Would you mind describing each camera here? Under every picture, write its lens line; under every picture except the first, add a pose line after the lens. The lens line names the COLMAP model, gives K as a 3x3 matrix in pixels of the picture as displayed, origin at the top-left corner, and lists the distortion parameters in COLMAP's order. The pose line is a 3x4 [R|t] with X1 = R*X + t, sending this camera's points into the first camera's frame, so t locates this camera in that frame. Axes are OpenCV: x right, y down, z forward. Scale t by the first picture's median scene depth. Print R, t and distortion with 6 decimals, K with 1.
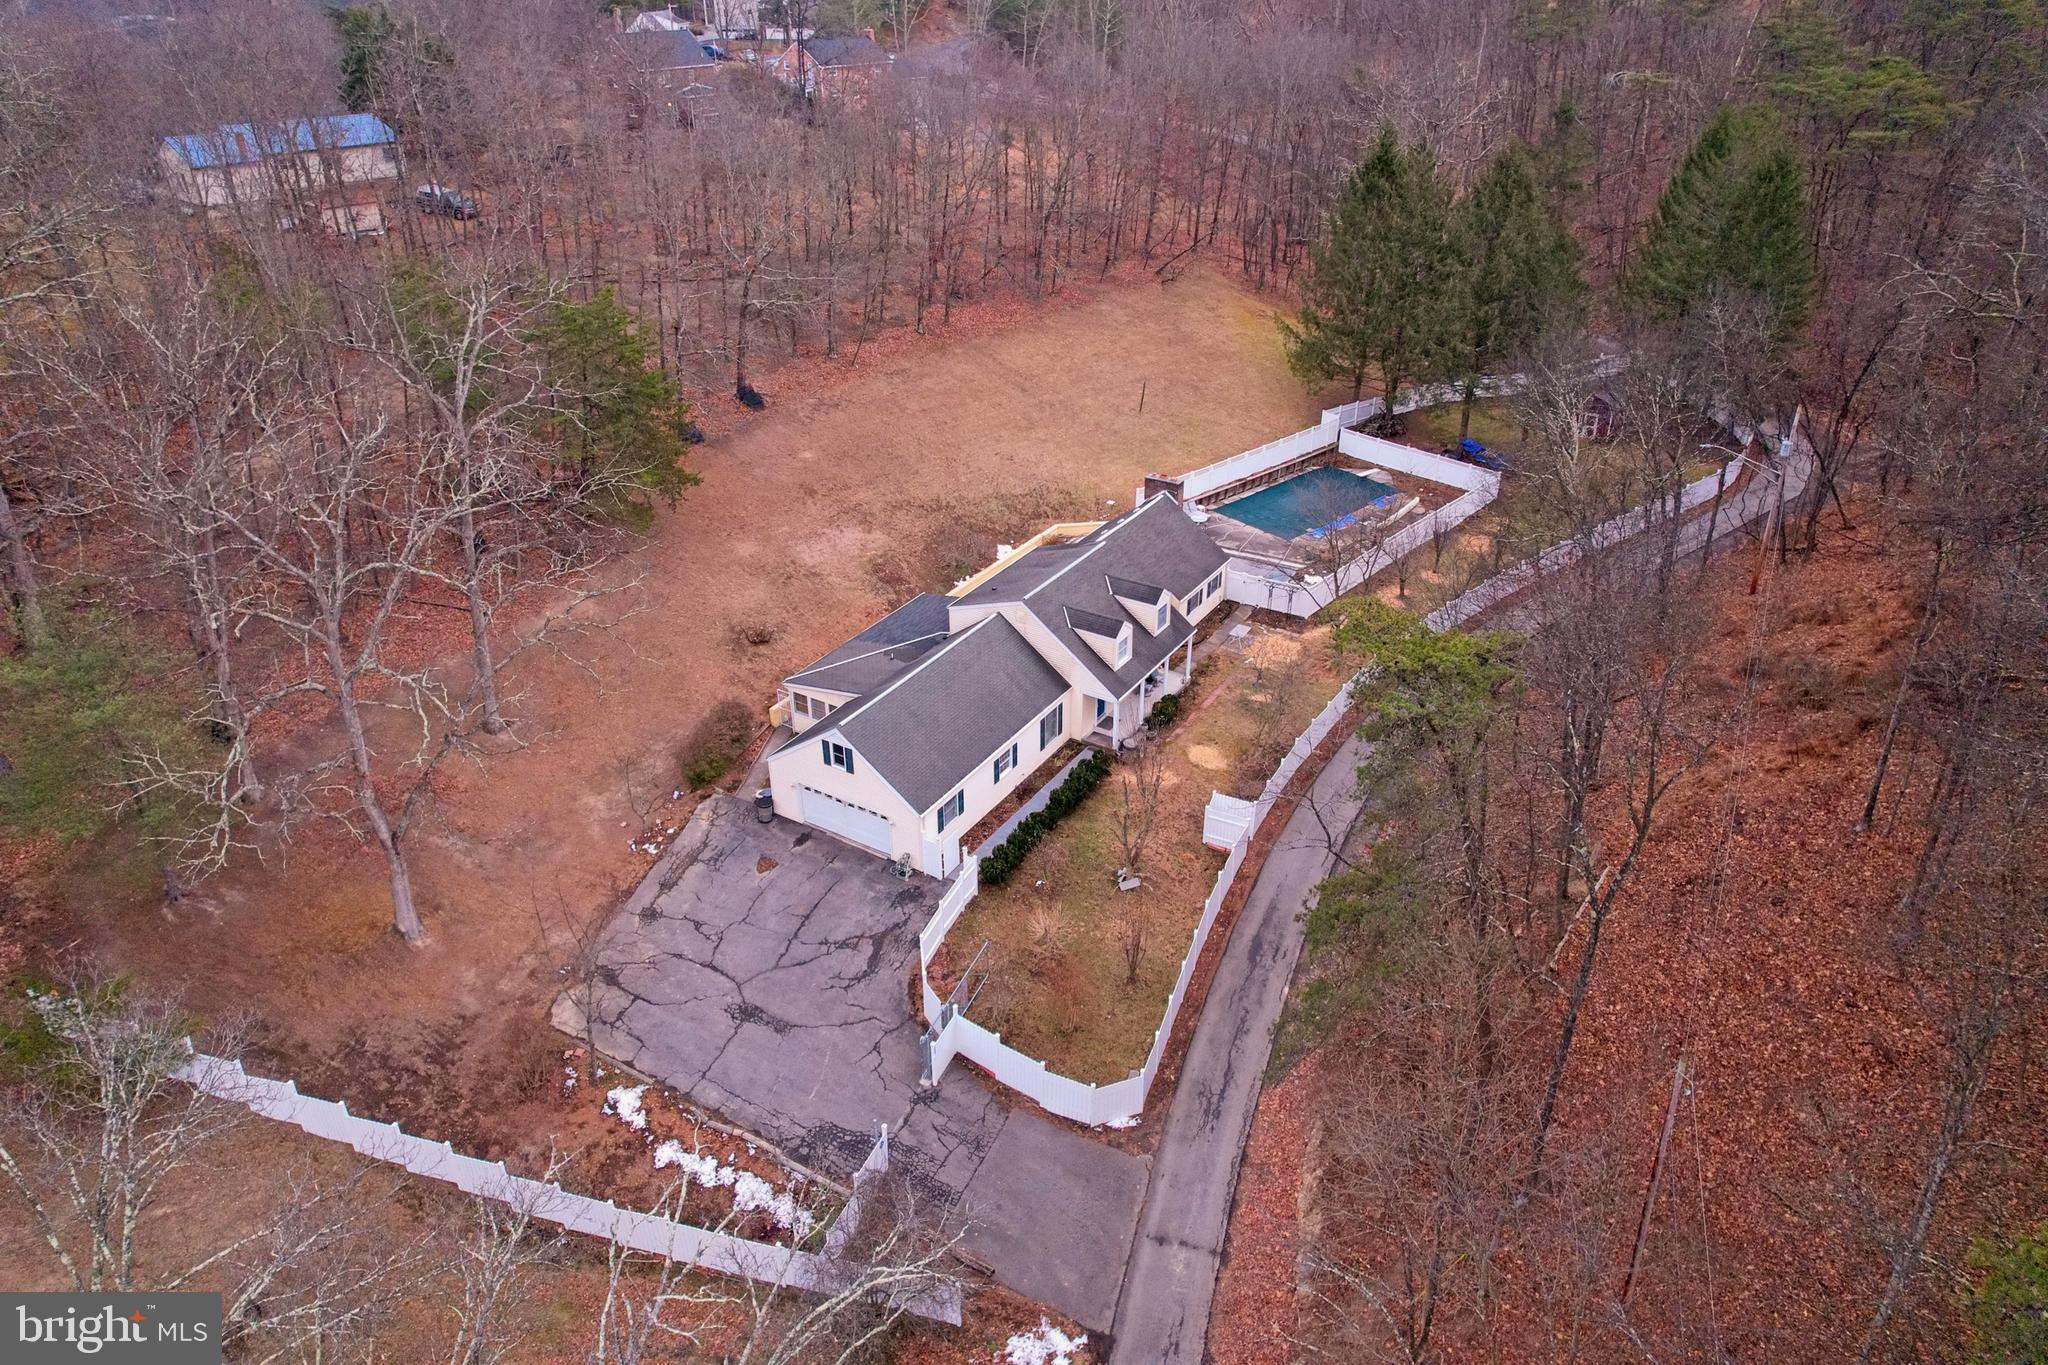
lens RADIAL K [[1317.6, 0, 1024.0], [0, 1317.6, 682.5], [0, 0, 1]] dist [-0.089066, 0.082861]
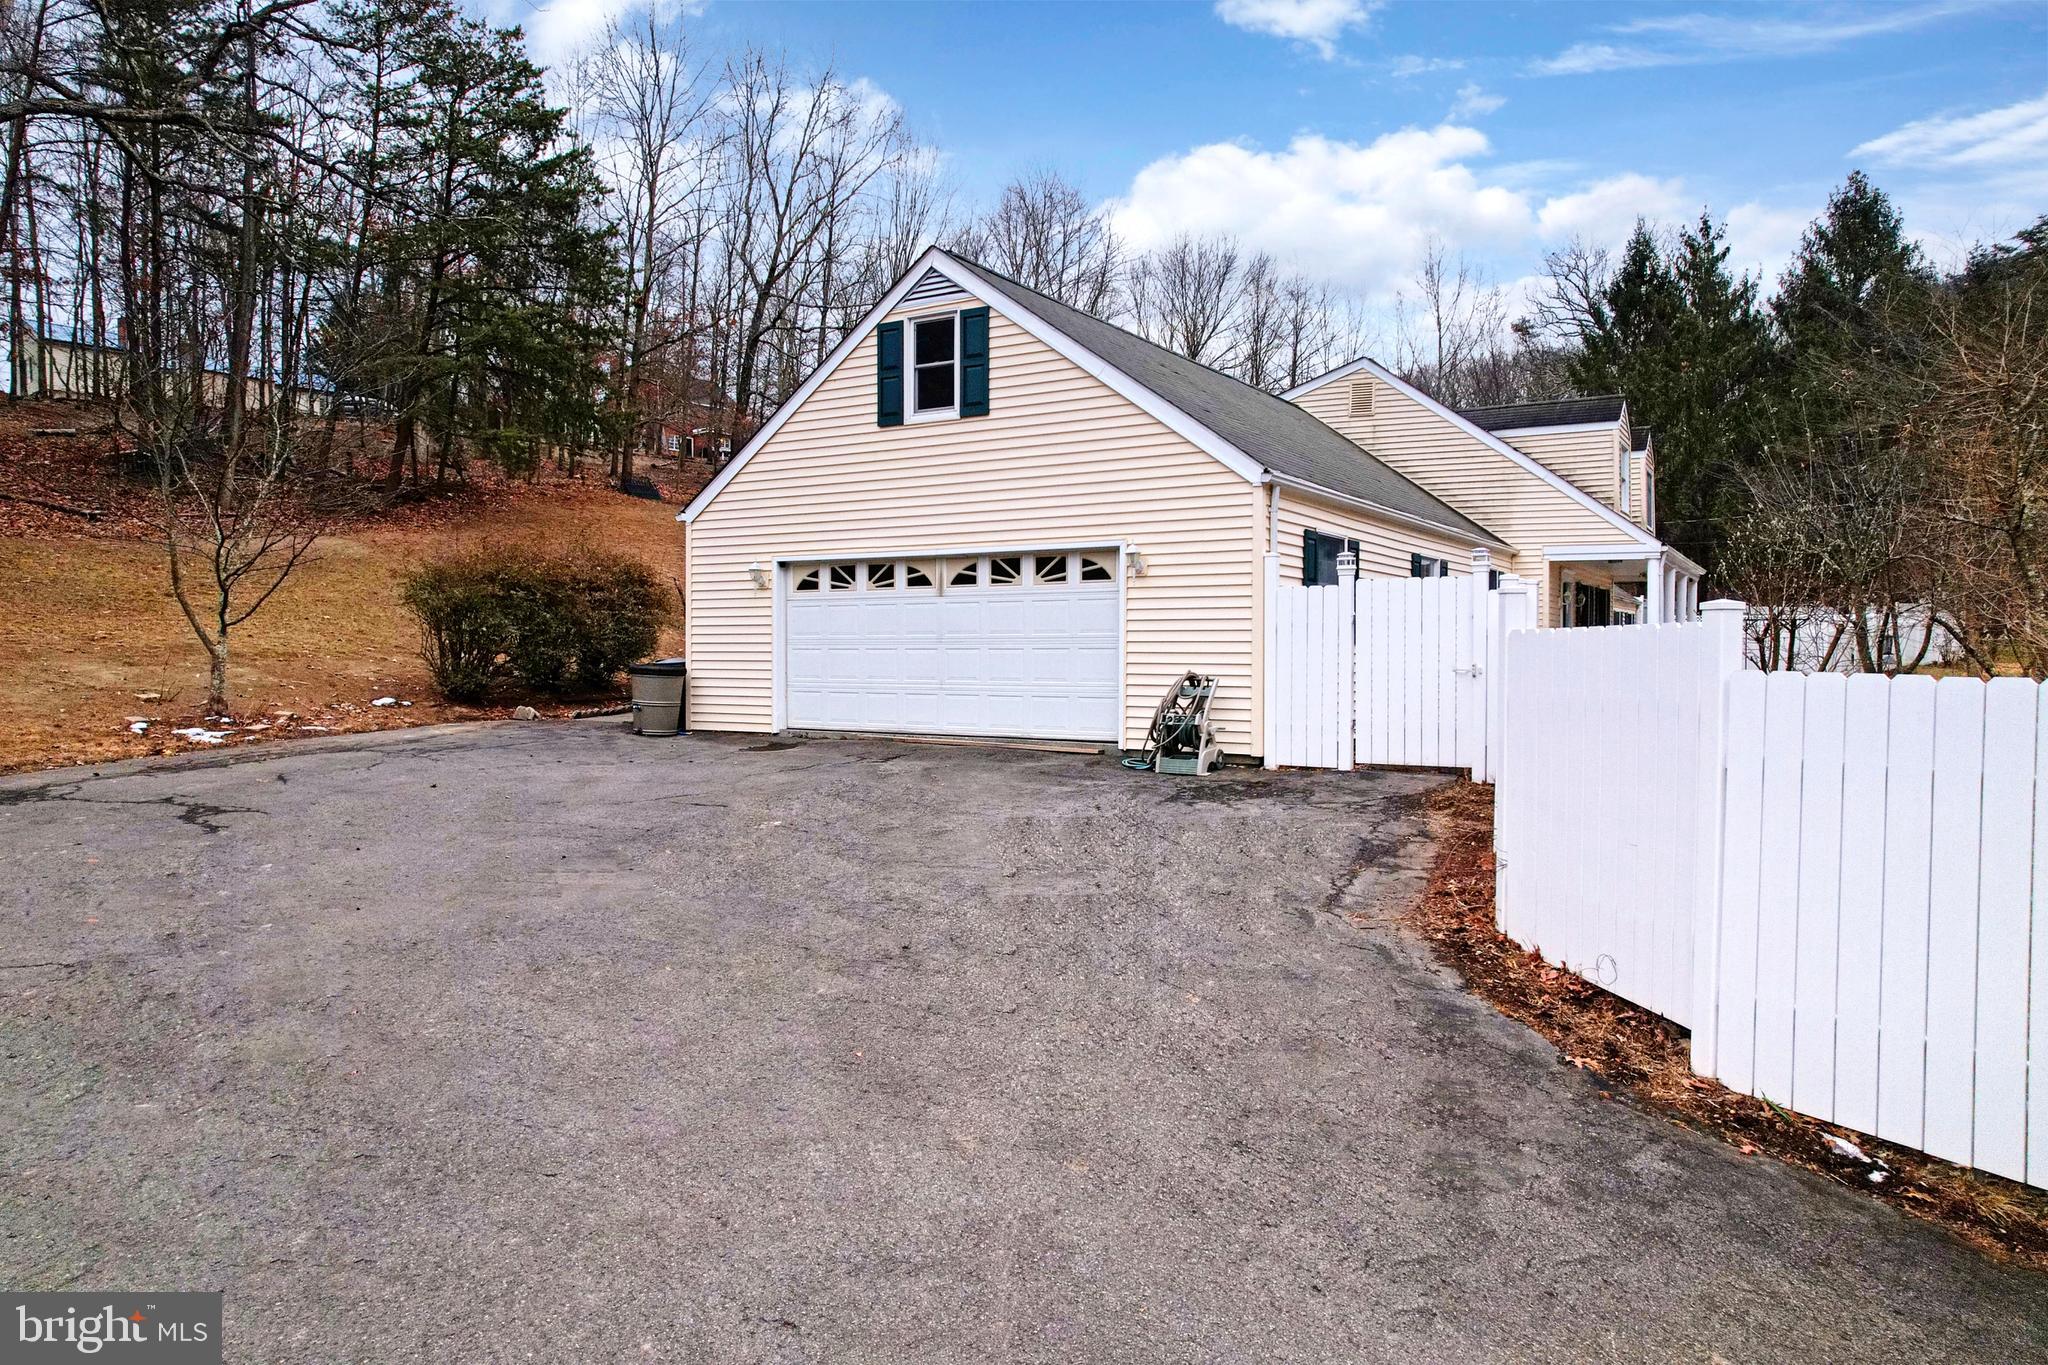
lens RADIAL K [[1311.5, 0, 1024.0], [0, 1311.5, 682.5], [0, 0, 1]] dist [-0.084802, 0.076556]
pose [[0.999995, 0.003191, 0.000721, -0.112778], [-0.002467, 0.880379, -0.474264, 0.229528], [-0.002148, 0.474259, 0.880383, 0.727895]]
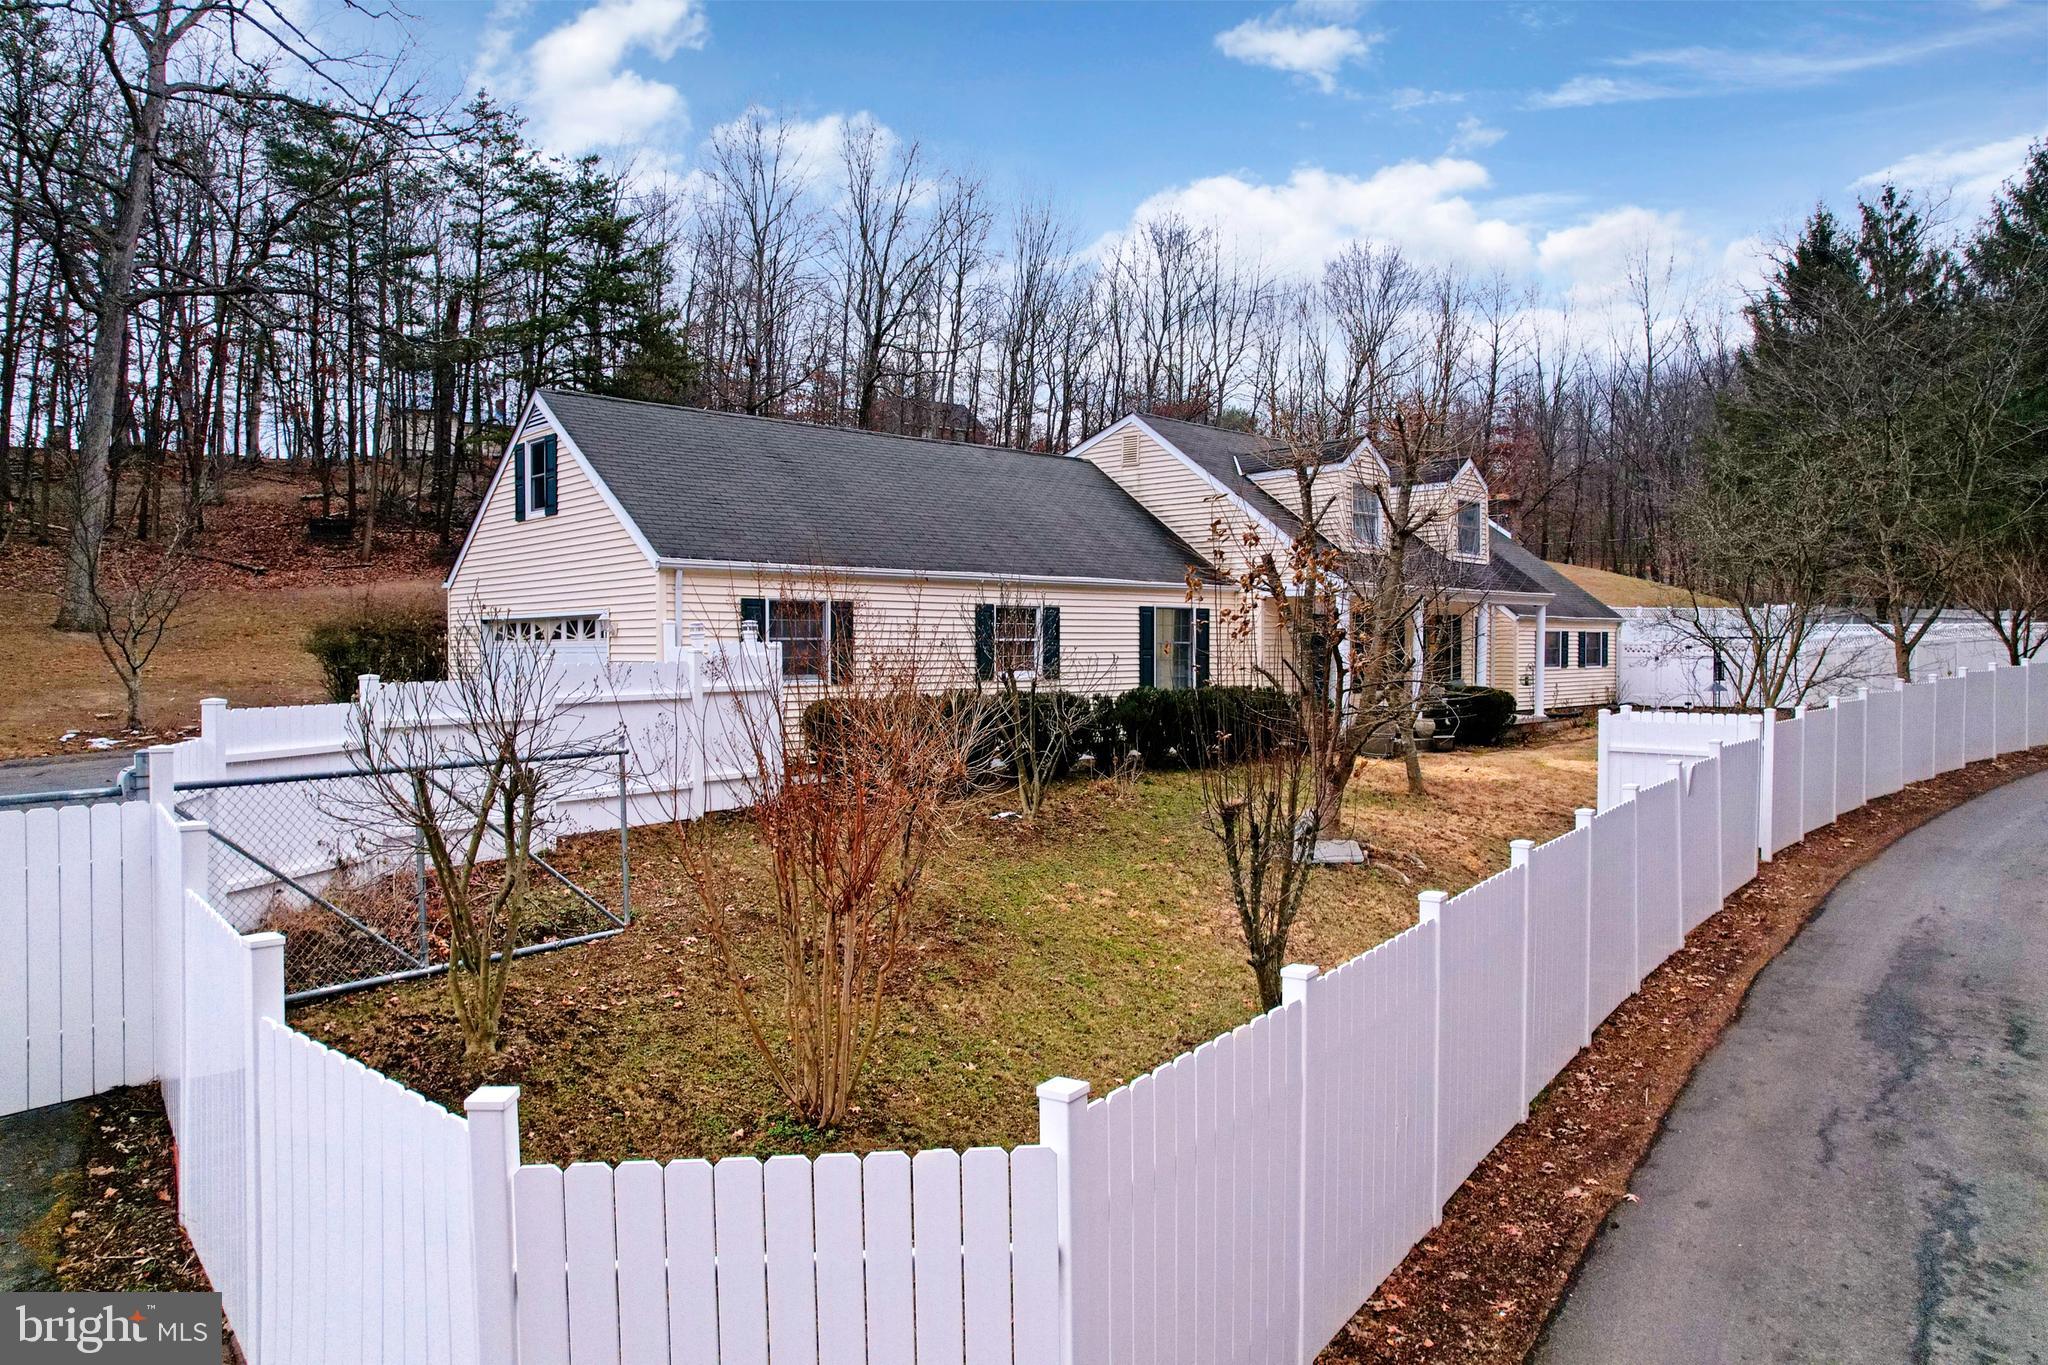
lens RADIAL K [[1311.5, 0, 1024.0], [0, 1311.5, 682.5], [0, 0, 1]] dist [-0.084802, 0.076556]
pose [[0.963938, 0.006917, -0.266039, 0.086524], [-0.132286, 0.879868, -0.456435, 0.240228], [0.230922, 0.475168, 0.849053, 0.688919]]
